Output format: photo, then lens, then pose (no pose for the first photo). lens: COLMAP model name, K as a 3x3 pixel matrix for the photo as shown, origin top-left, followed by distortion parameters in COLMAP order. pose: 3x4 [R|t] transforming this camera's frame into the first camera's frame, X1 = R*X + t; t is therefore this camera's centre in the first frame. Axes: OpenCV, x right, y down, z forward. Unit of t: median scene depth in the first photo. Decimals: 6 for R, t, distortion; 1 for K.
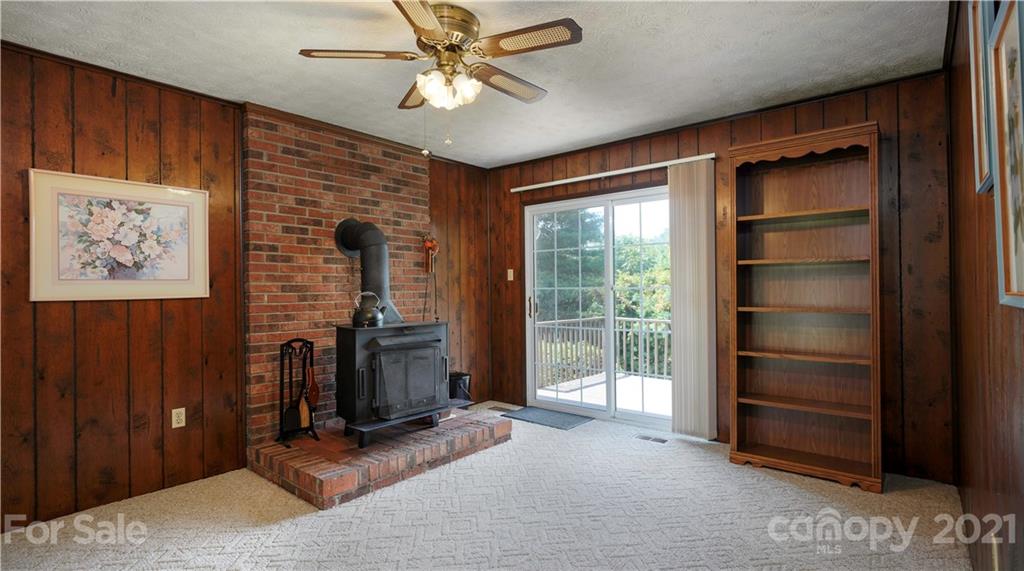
lens RADIAL K [[493.5, 0, 508.4], [0, 493.5, 287.5], [0, 0, 1]] dist [-0.008885, 0.000281]
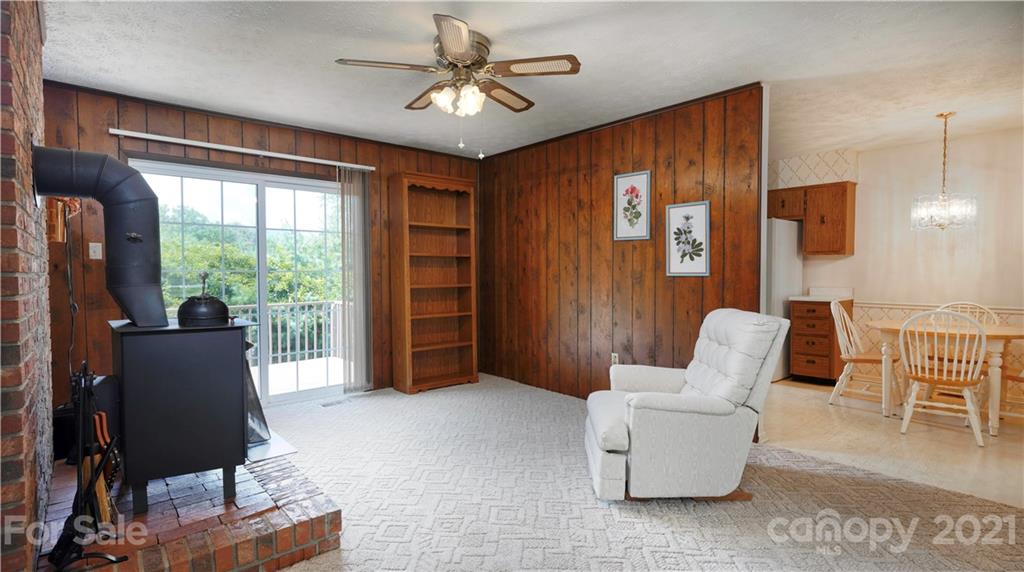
lens RADIAL K [[489.6, 0, 512.0], [0, 489.6, 286.0], [0, 0, 1]] dist [-0.005619, 0.001144]
pose [[0.157444, -0.018684, 0.987351, -0.915169], [-0.005137, 0.999792, 0.019739, 0.012552], [-0.987515, -0.008180, 0.157315, 0.501413]]
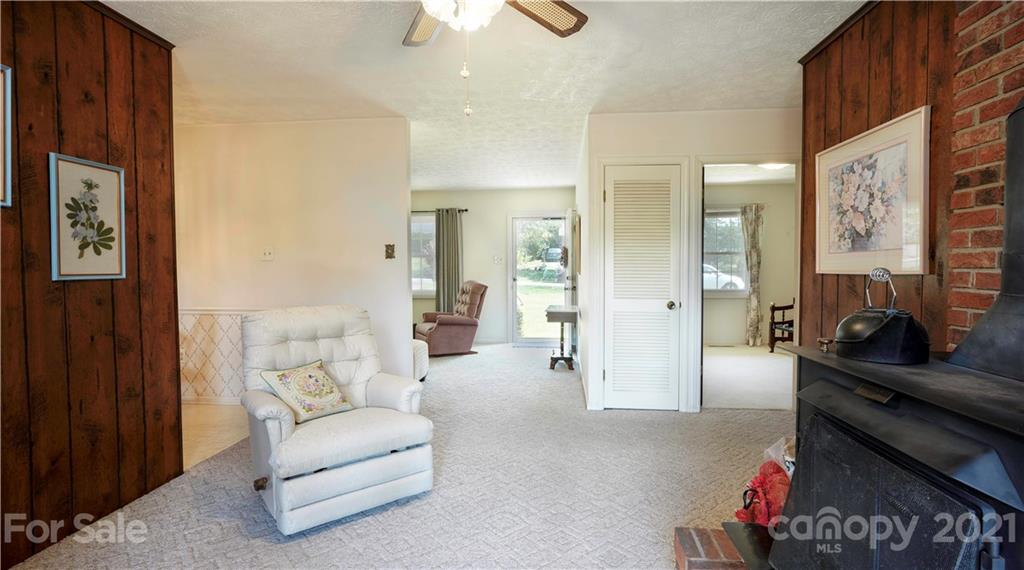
lens RADIAL K [[489.6, 0, 512.0], [0, 489.6, 285.0], [0, 0, 1]] dist [-0.005619, 0.001144]
pose [[-0.825684, 0.034902, -0.563052, 0.183081], [0.016338, 0.999145, 0.037975, 0.000681], [0.563896, 0.022156, -0.825549, 1.205437]]
